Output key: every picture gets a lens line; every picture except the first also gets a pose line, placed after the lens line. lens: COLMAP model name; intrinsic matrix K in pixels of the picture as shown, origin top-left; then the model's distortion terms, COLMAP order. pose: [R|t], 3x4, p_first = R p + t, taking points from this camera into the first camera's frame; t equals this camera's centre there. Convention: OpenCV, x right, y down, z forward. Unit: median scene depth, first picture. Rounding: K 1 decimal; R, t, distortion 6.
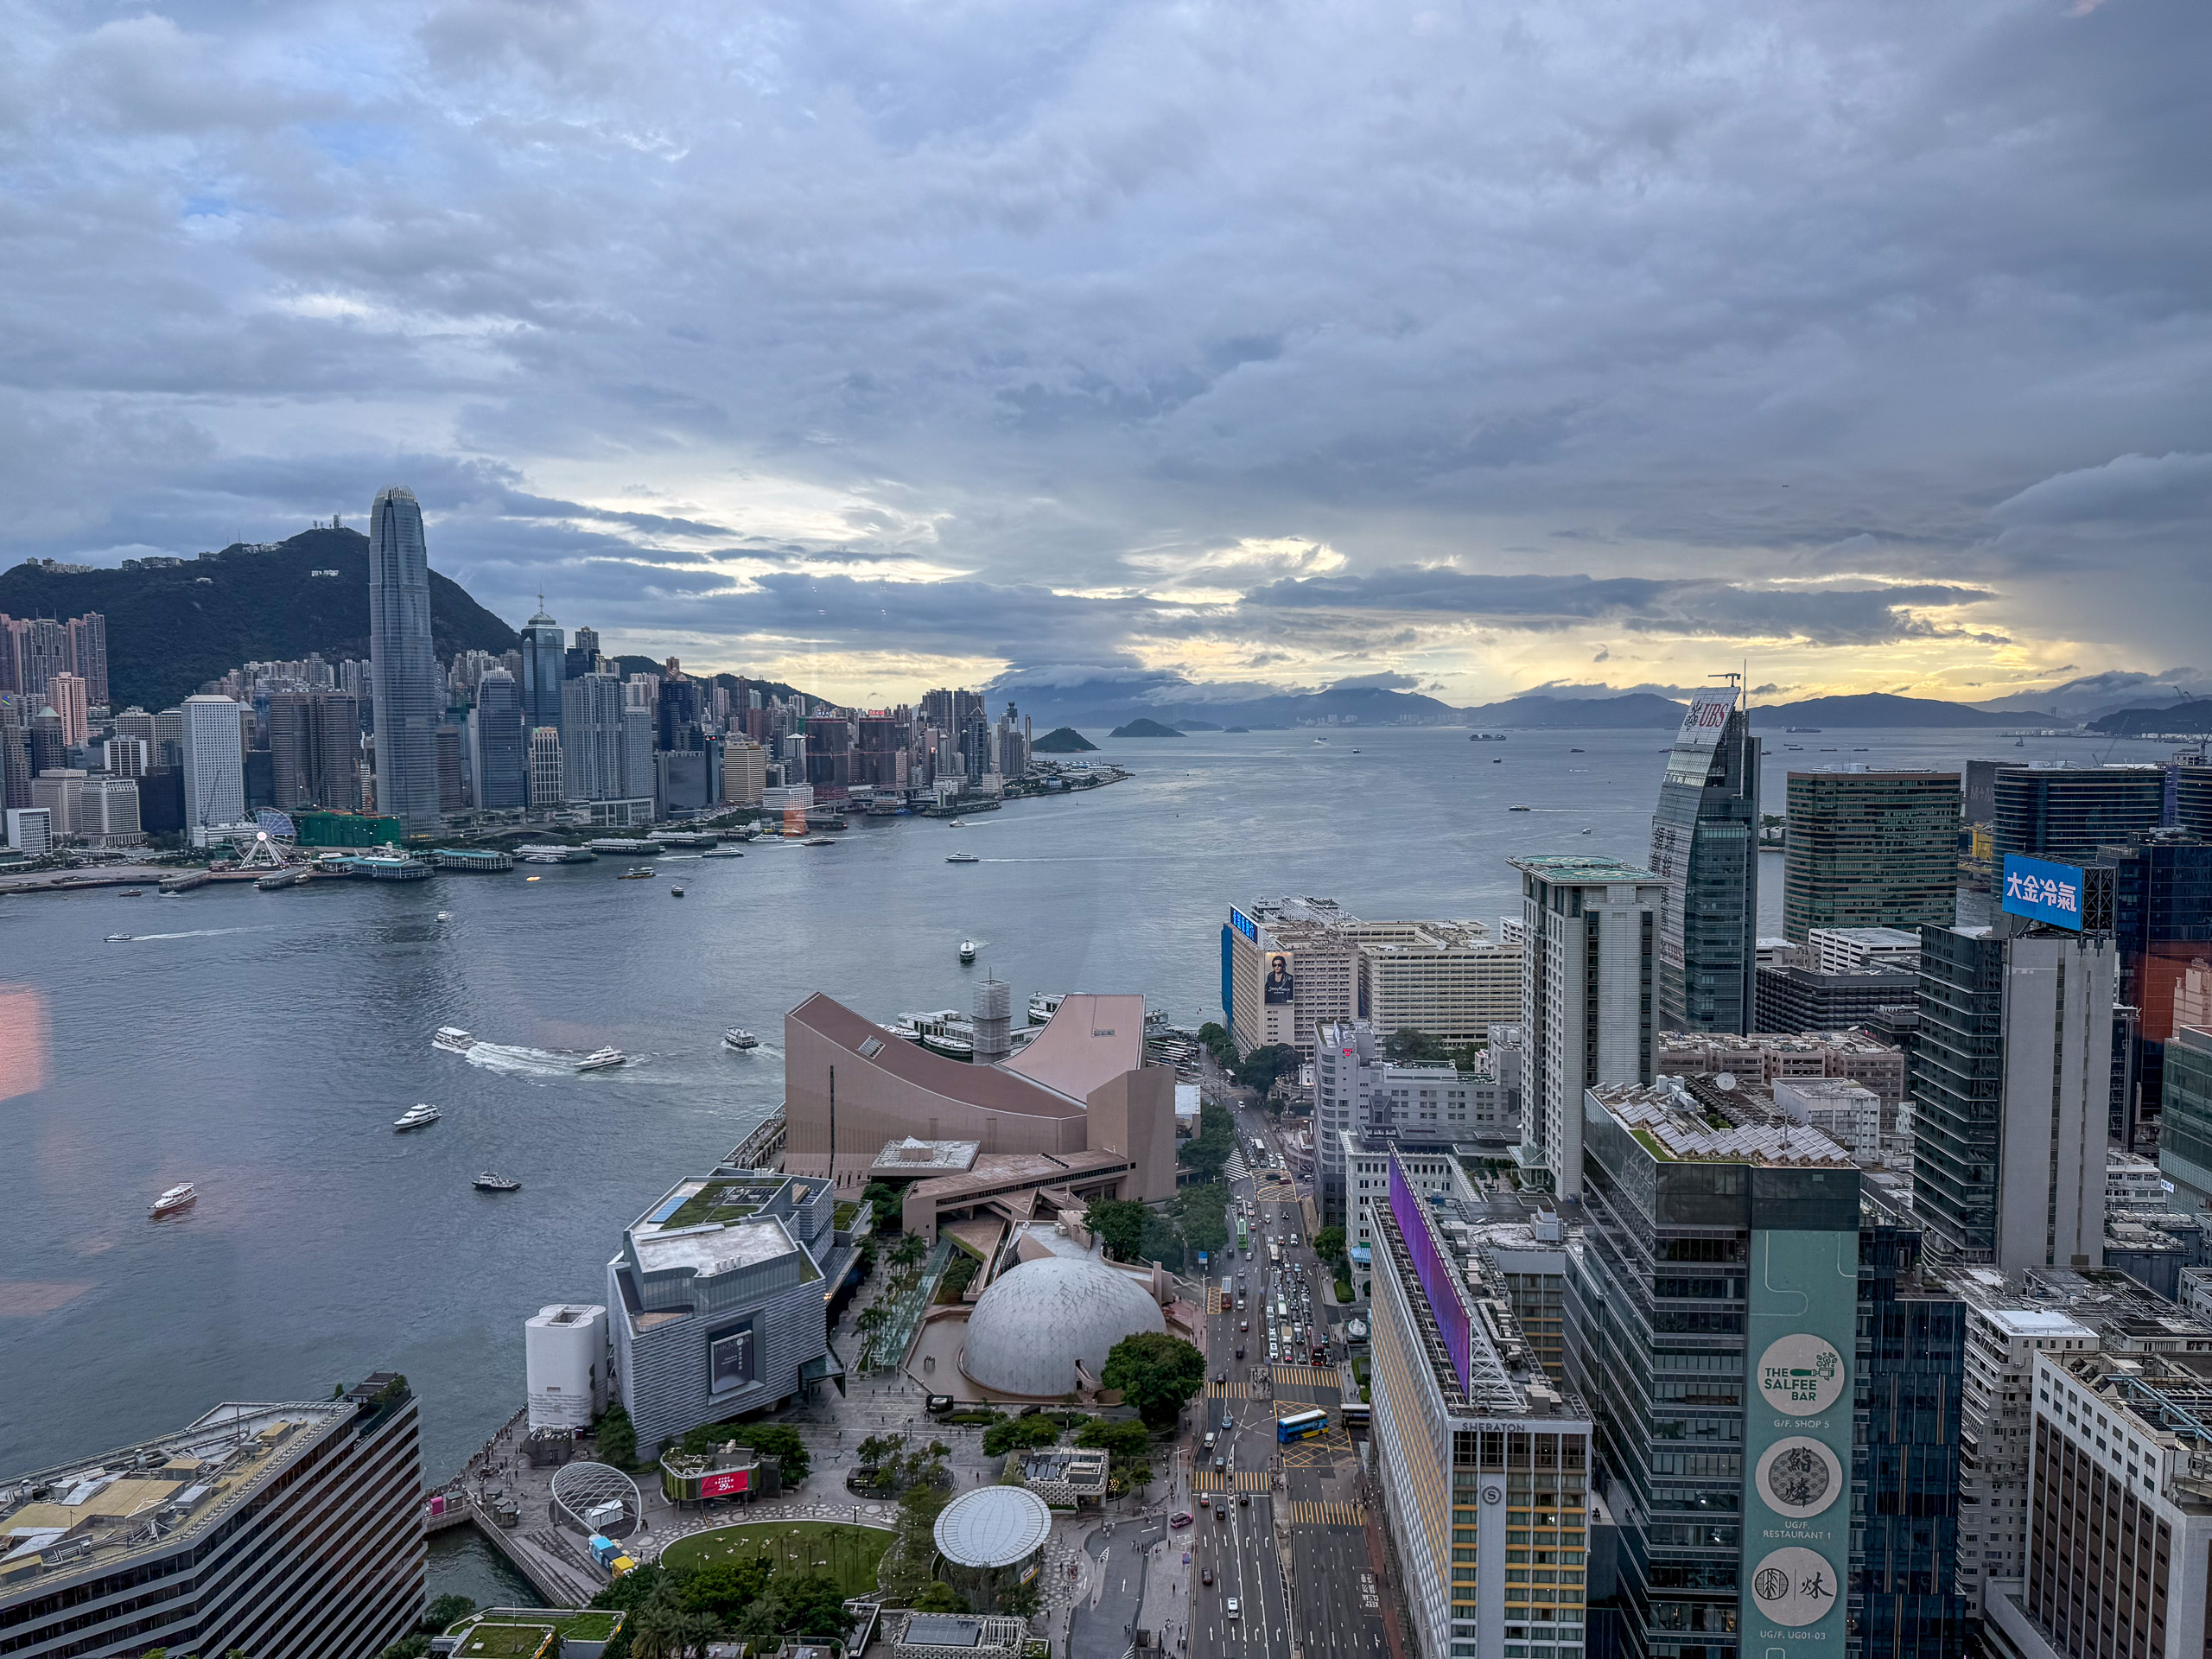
lens RADIAL K [[1595.7, 0, 1106.0], [0, 1595.7, 829.5], [0, 0, 1]] dist [0.169667, -0.141043]
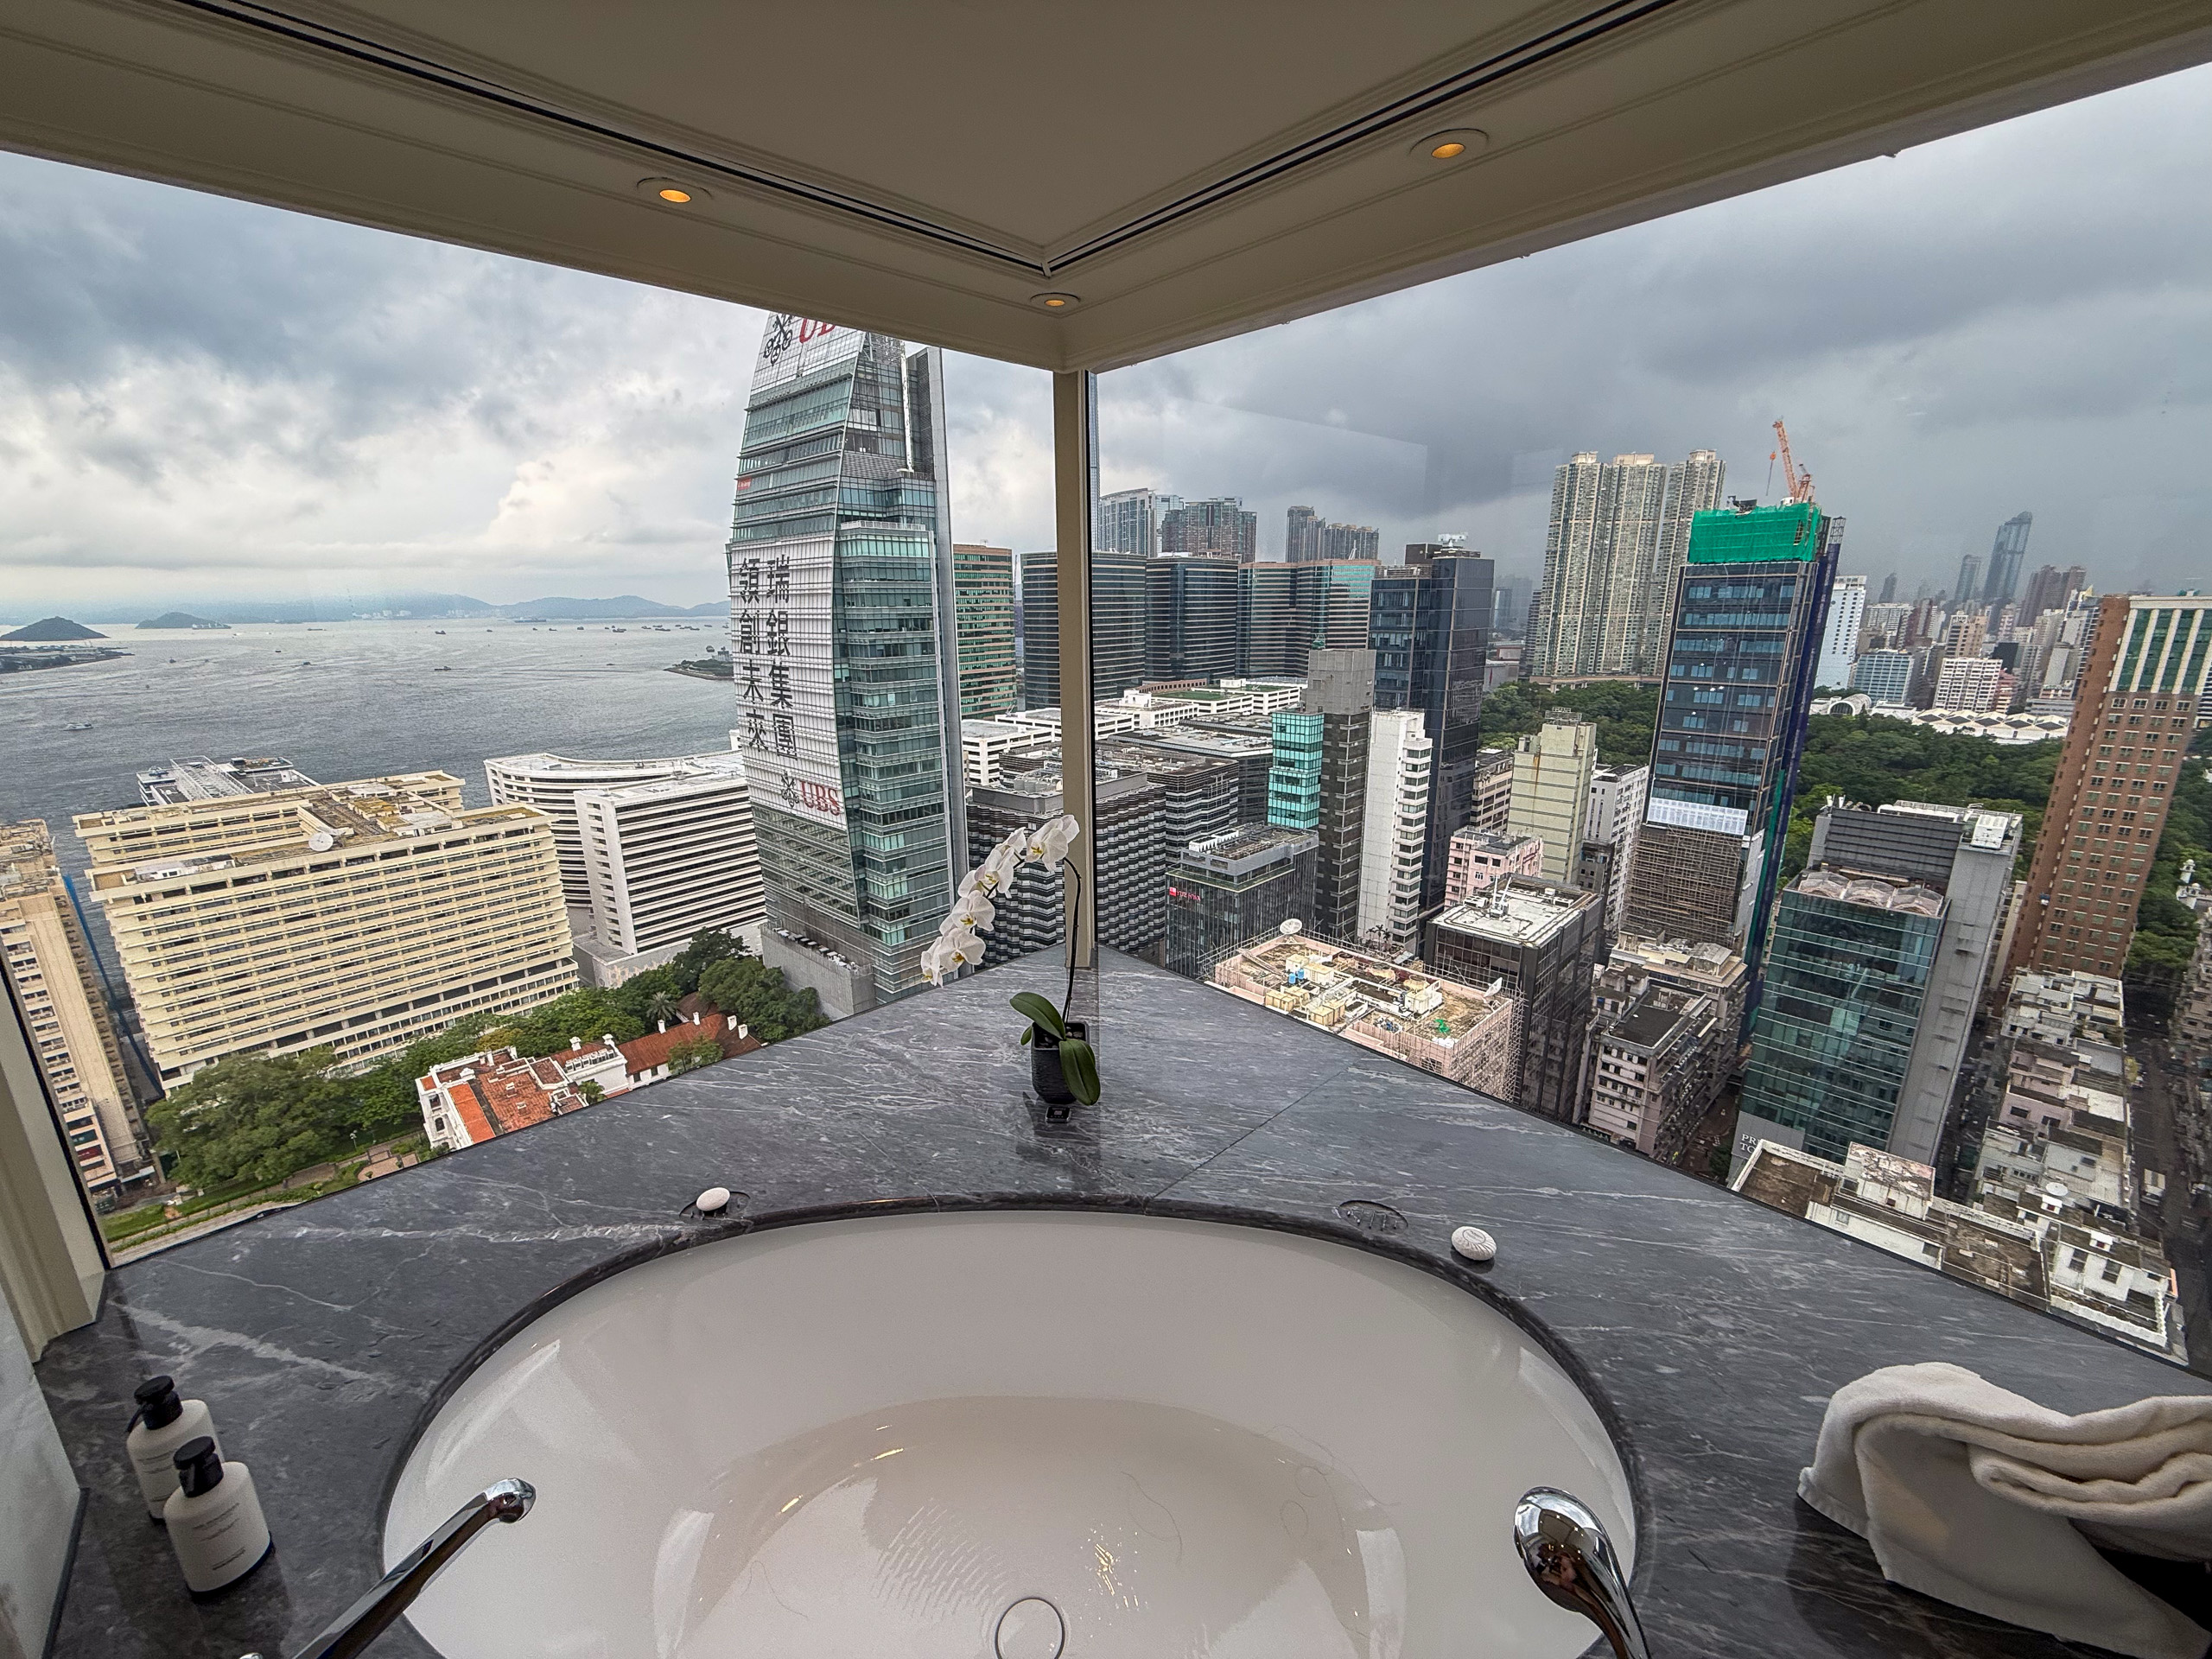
lens RADIAL K [[876.5, 0, 1106.0], [0, 876.5, 829.5], [0, 0, 1]] dist [0.014688, 0.000023]
pose [[0.688612, -0.180024, 0.702428, 0.218953], [0.067940, 0.980449, 0.184674, 0.040994], [-0.721940, -0.079446, 0.687379, 0.756925]]
